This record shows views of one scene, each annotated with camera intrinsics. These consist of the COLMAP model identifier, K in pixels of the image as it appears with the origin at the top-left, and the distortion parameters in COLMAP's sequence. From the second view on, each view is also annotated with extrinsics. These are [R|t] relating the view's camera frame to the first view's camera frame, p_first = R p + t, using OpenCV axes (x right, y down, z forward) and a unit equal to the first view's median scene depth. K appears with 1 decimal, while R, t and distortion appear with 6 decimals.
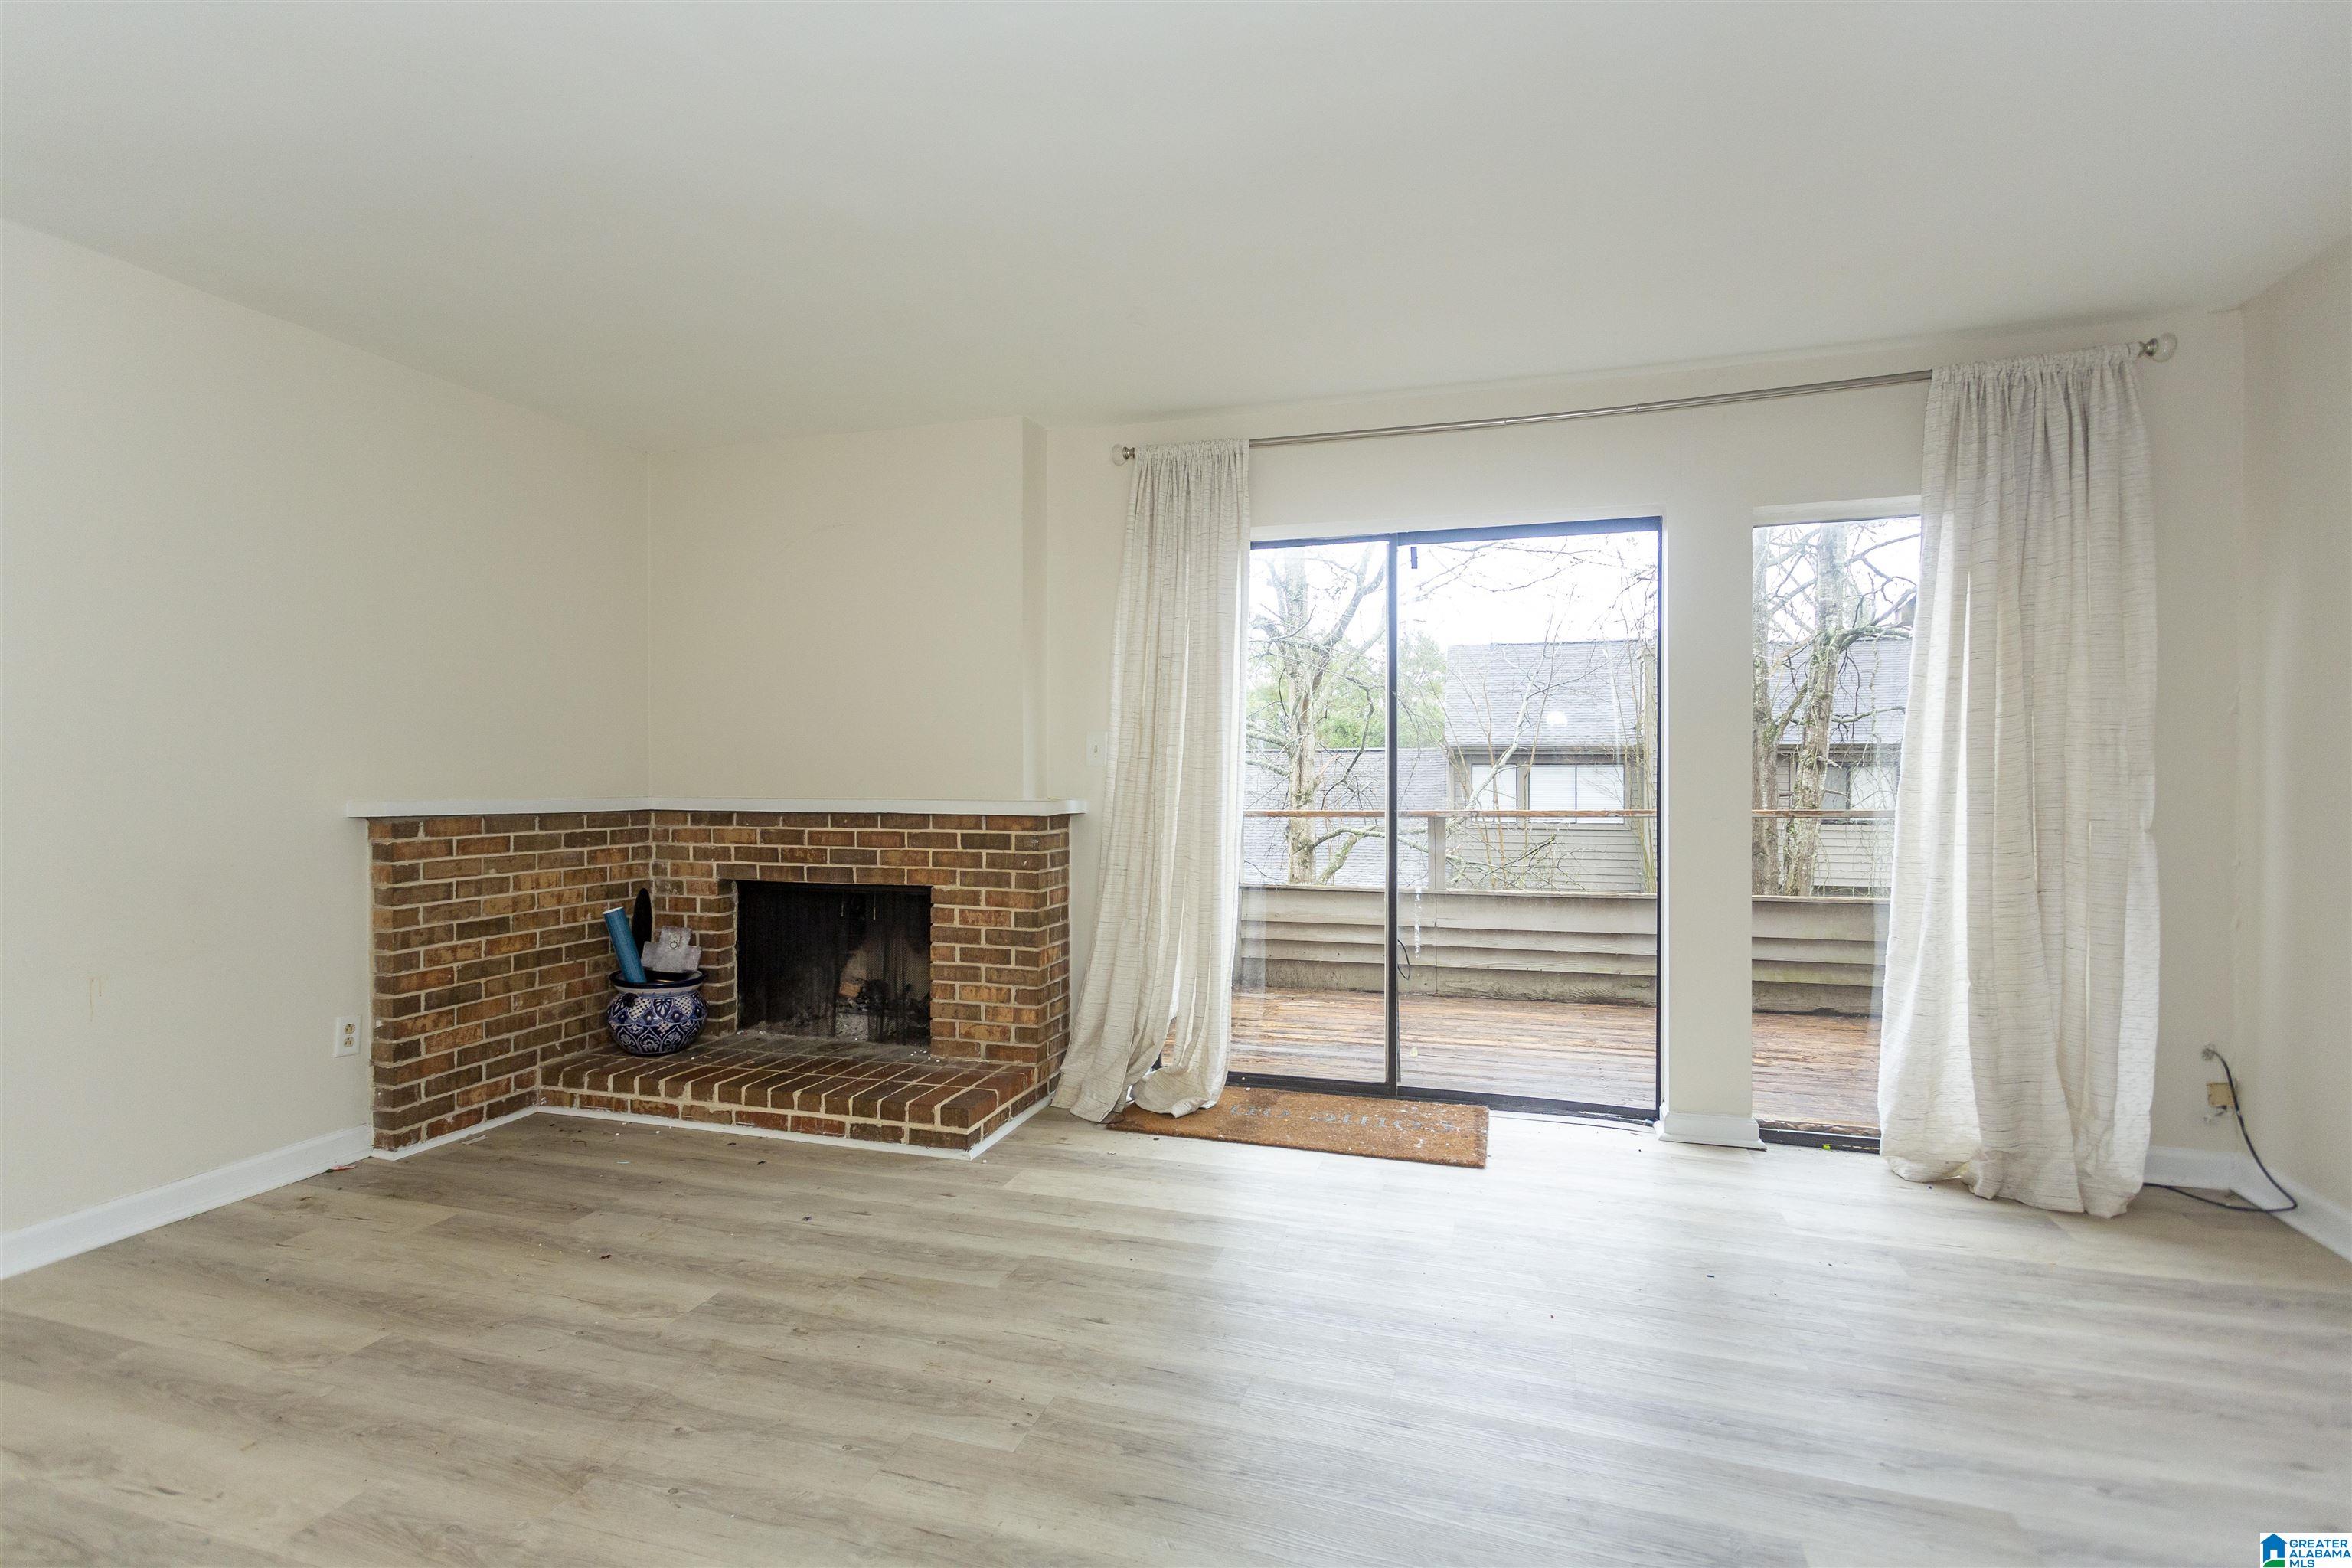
lens RADIAL K [[1123.9, 0, 1155.2], [0, 1123.9, 778.1], [0, 0, 1]] dist [-0.001425, 0.003402]
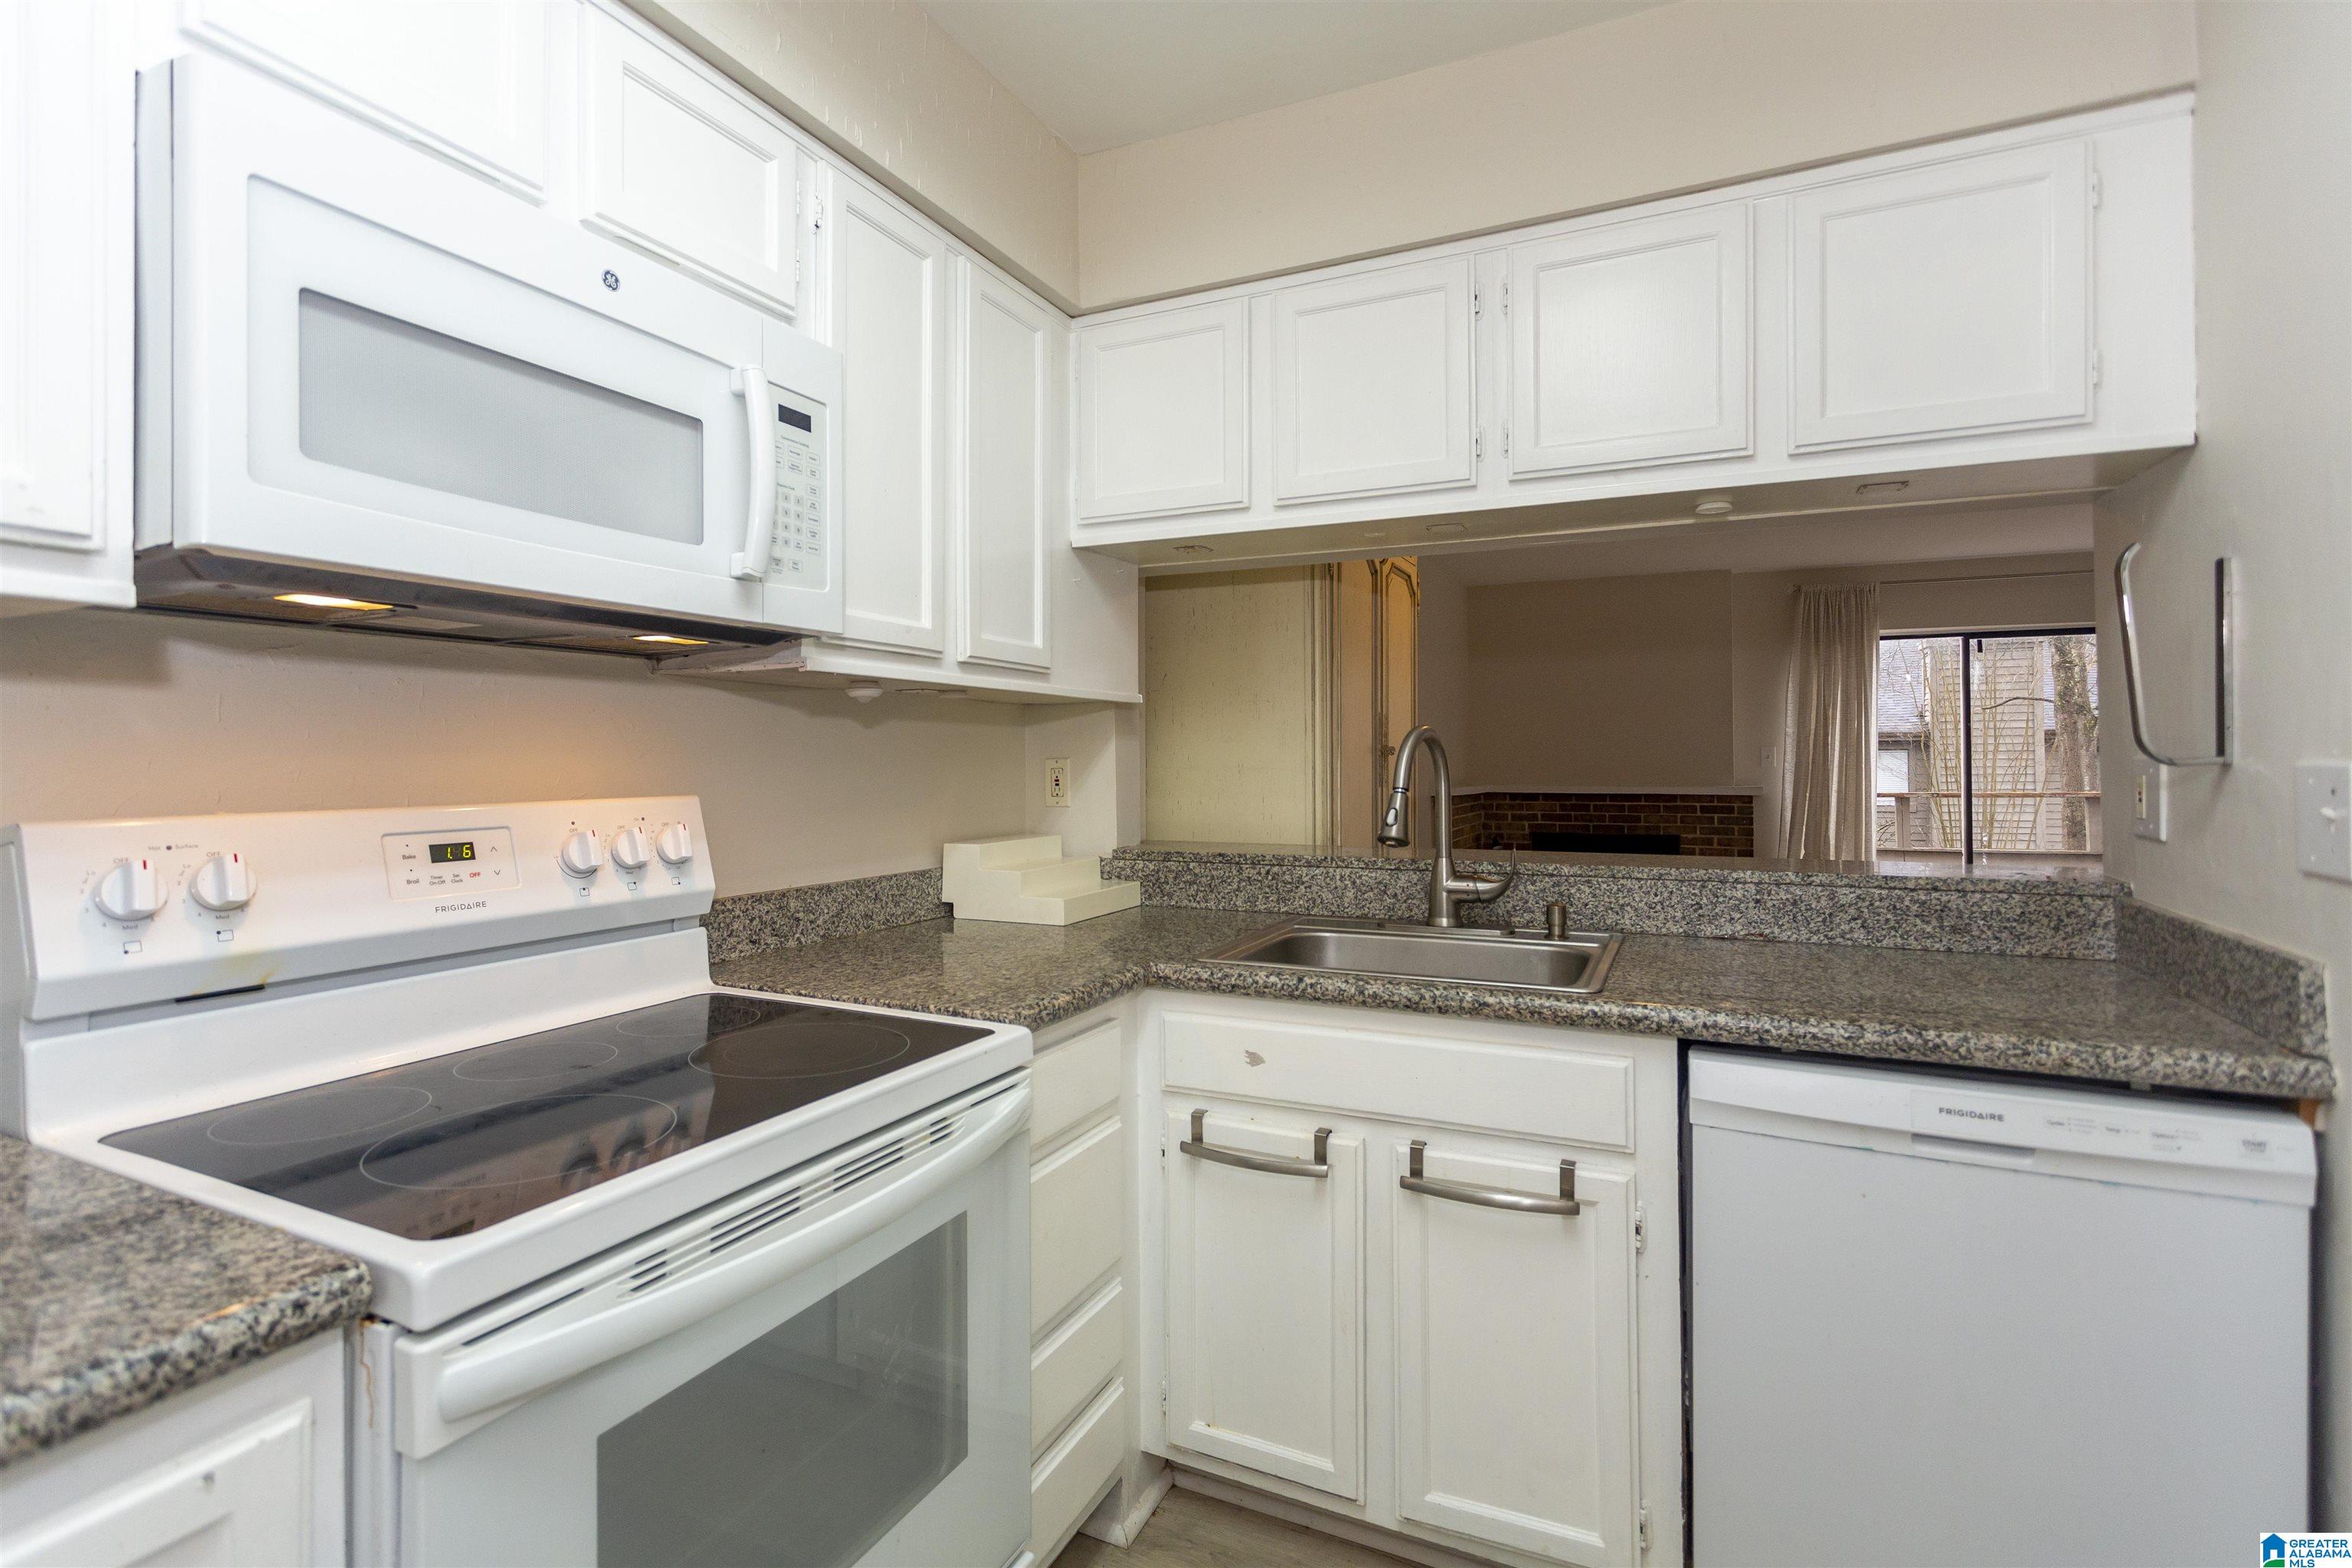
lens RADIAL K [[1123.9, 0, 1156.5], [0, 1123.9, 749.8], [0, 0, 1]] dist [-0.001425, 0.003402]
pose [[0.990339, -0.006210, -0.138528, -0.723415], [0.004790, 0.999933, -0.010578, -0.022362], [0.138585, 0.009812, 0.990302, -0.816557]]
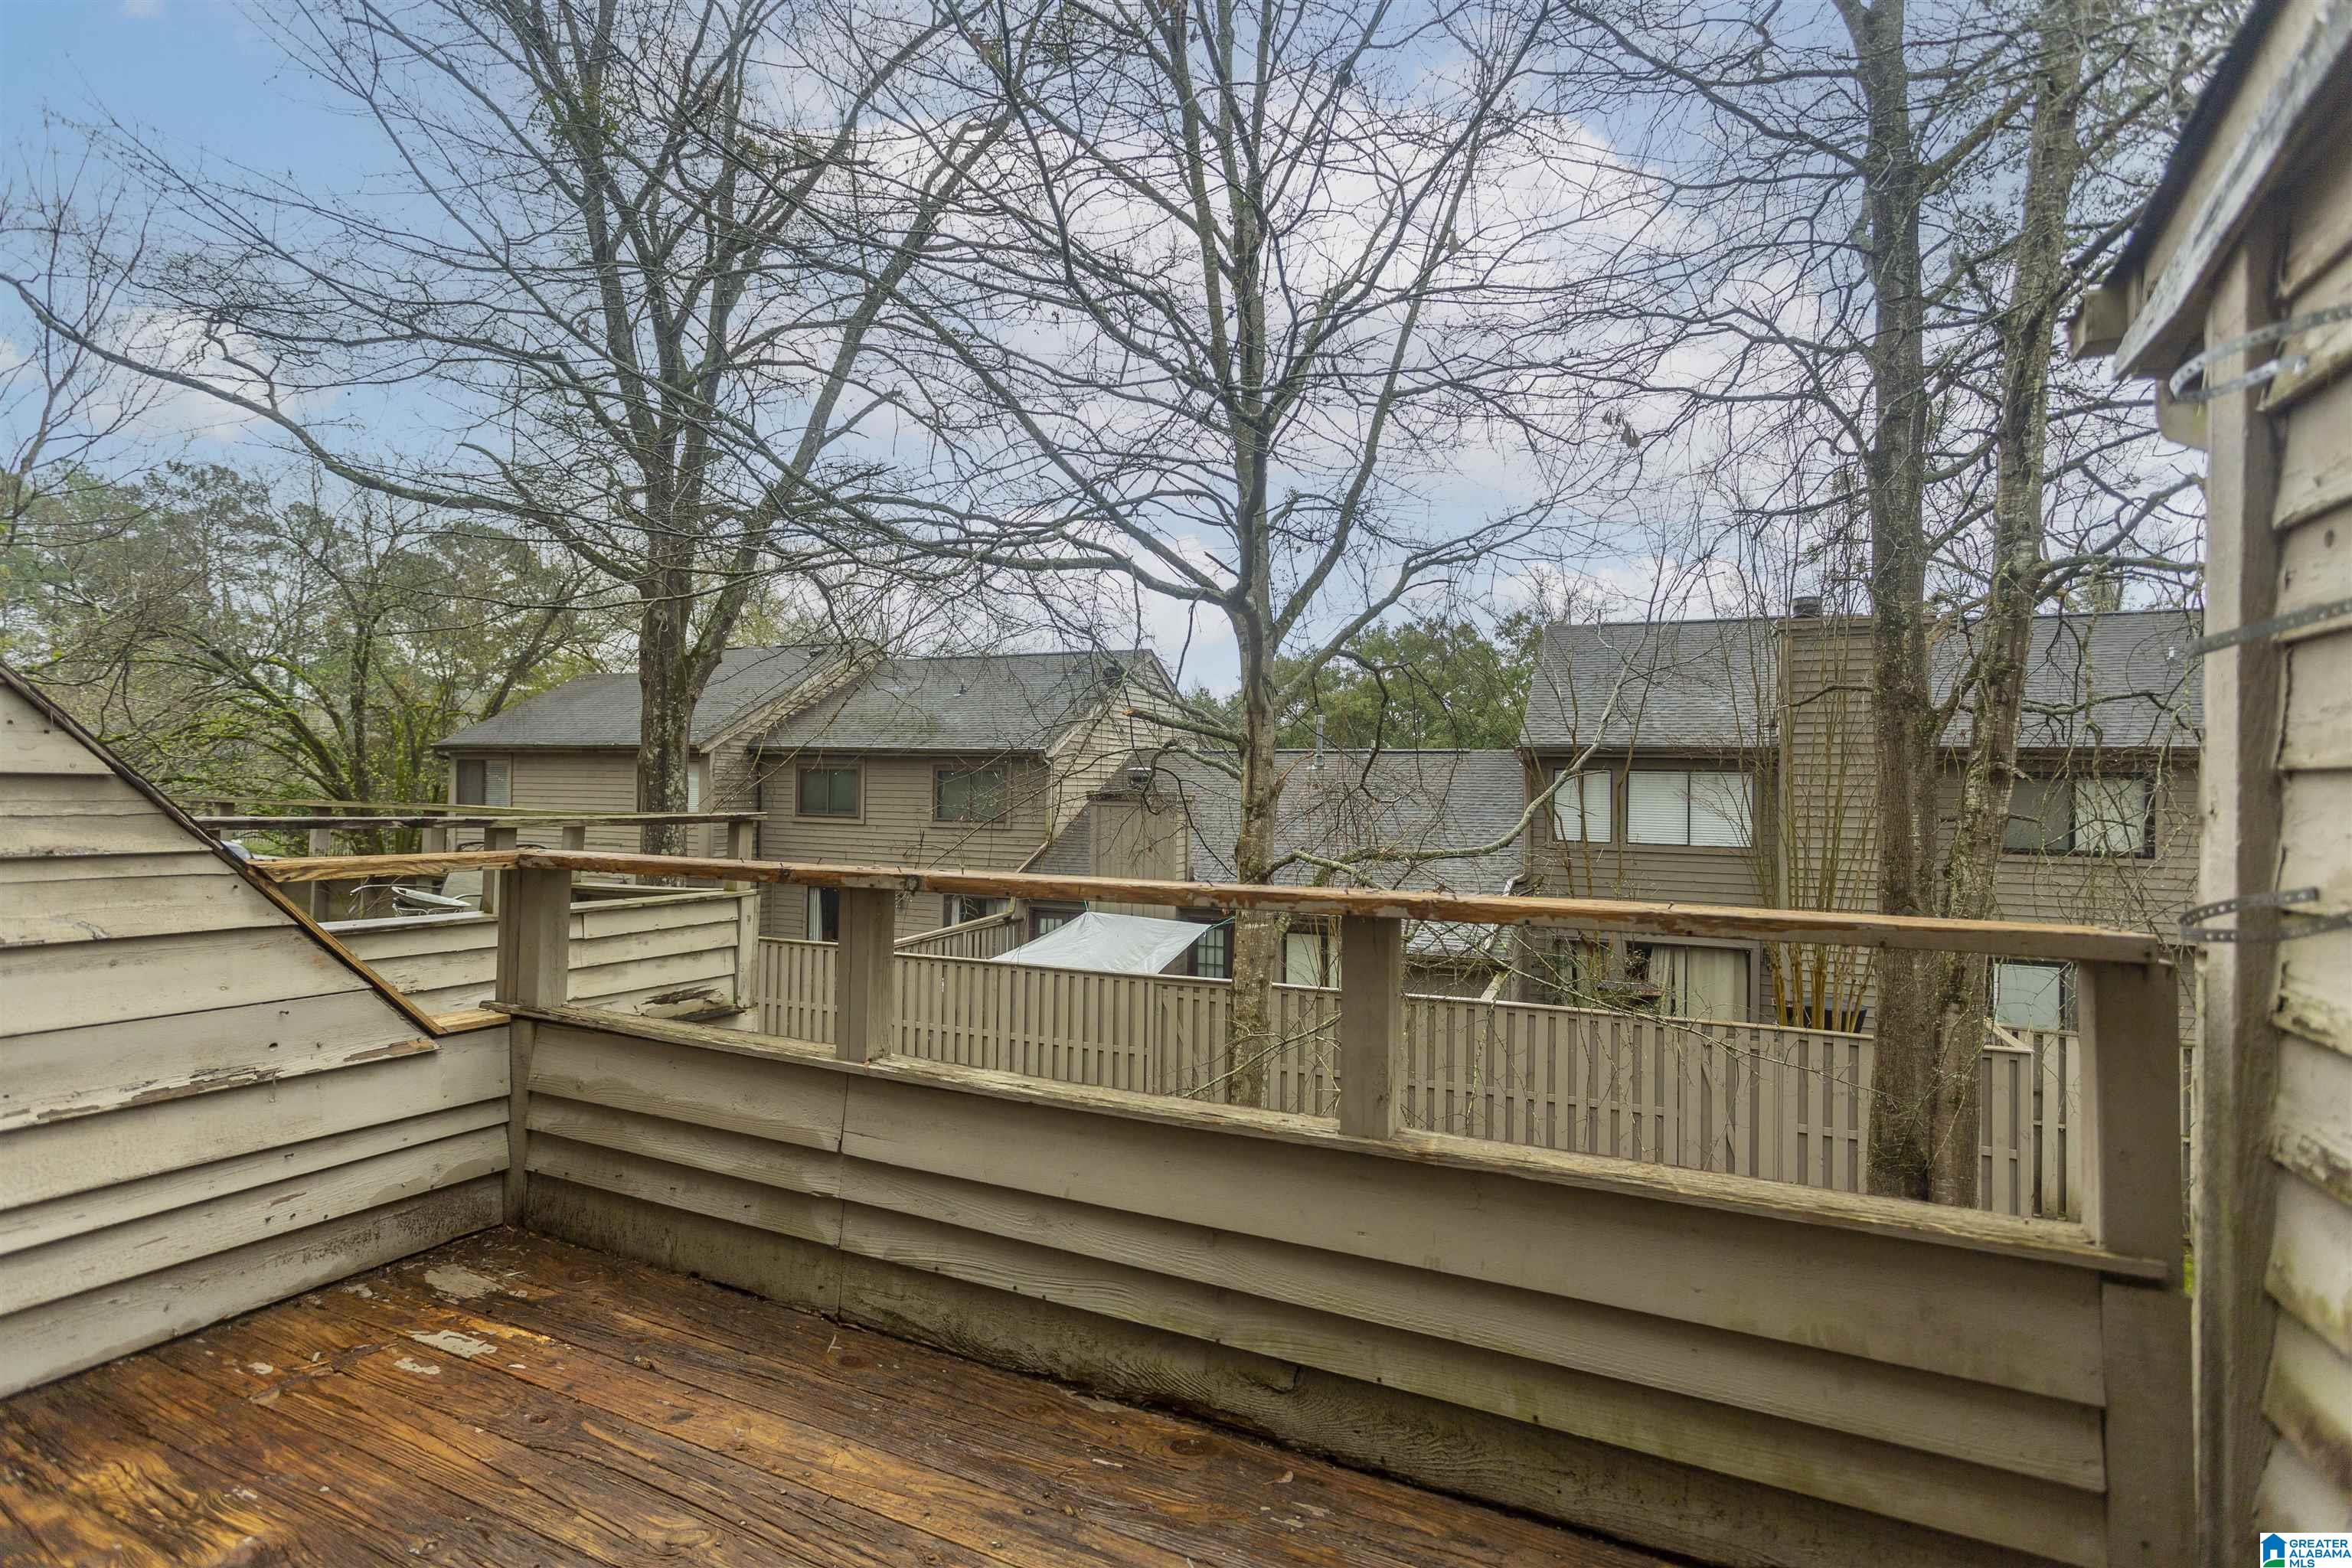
lens RADIAL K [[1123.9, 0, 1165.2], [0, 1123.9, 773.2], [0, 0, 1]] dist [-0.001425, 0.003402]
pose [[0.990561, 0.014638, -0.136288, 0.605373], [-0.015392, 0.999872, -0.004474, -0.009585], [0.136205, 0.006529, 0.990659, 0.873835]]
